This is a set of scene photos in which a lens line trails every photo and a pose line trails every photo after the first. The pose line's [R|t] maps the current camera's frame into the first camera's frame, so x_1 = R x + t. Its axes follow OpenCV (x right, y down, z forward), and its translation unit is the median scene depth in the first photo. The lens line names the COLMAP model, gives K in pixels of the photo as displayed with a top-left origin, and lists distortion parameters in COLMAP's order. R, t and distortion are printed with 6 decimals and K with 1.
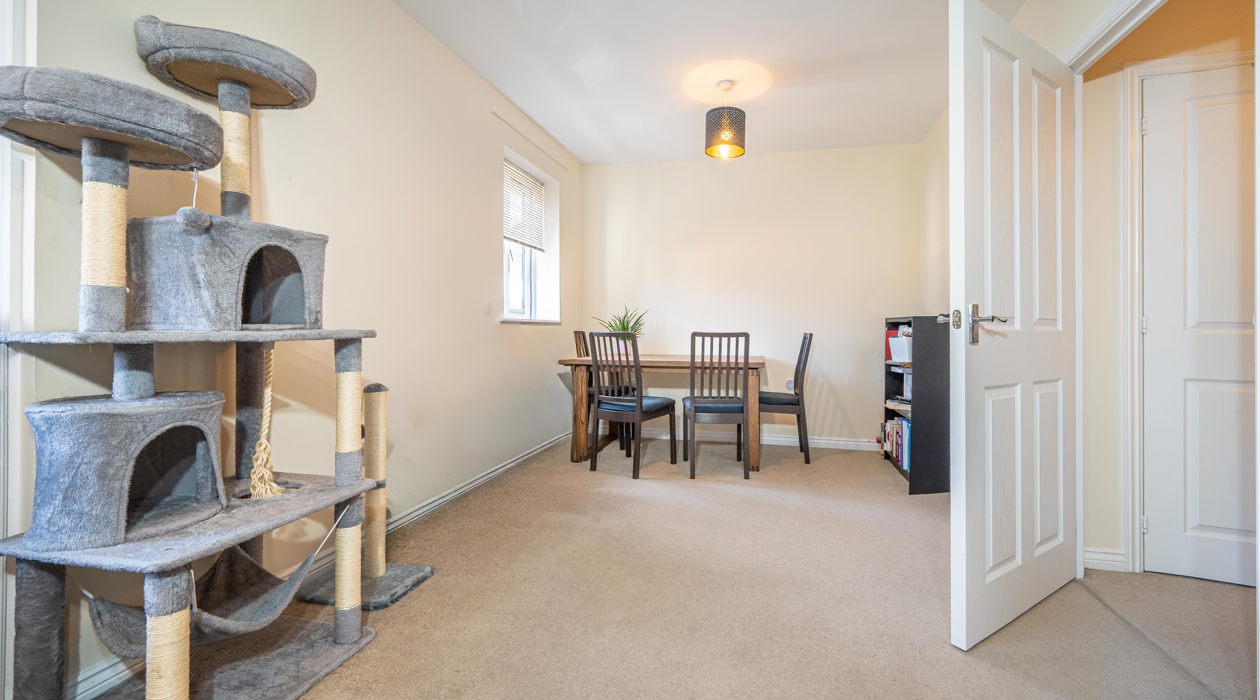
lens RADIAL K [[505.6, 0, 626.1], [0, 505.6, 326.7], [0, 0, 1]] dist [0.001168, 0.000042]
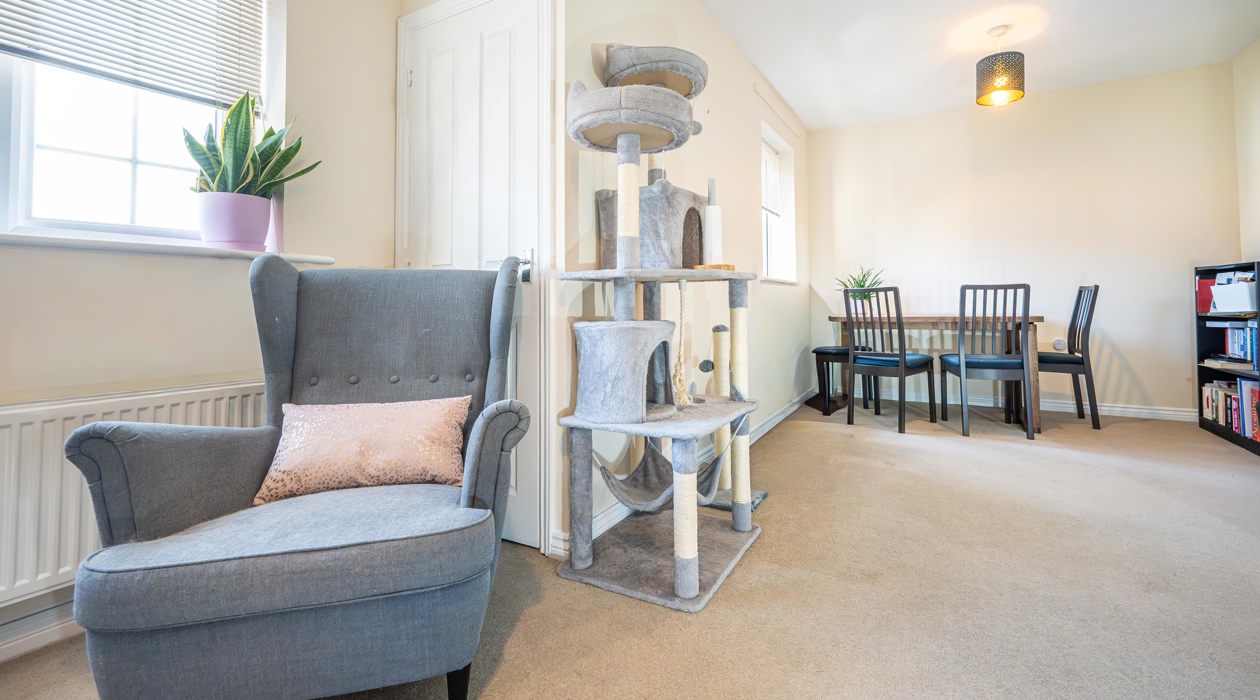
lens RADIAL K [[507.7, 0, 654.4], [0, 507.7, 285.9], [0, 0, 1]] dist [0.002012, 0.000380]
pose [[0.965300, -0.025328, -0.259912, -0.182851], [0.018514, 0.999419, -0.028631, 0.028842], [0.260486, 0.022826, 0.965208, -0.101430]]
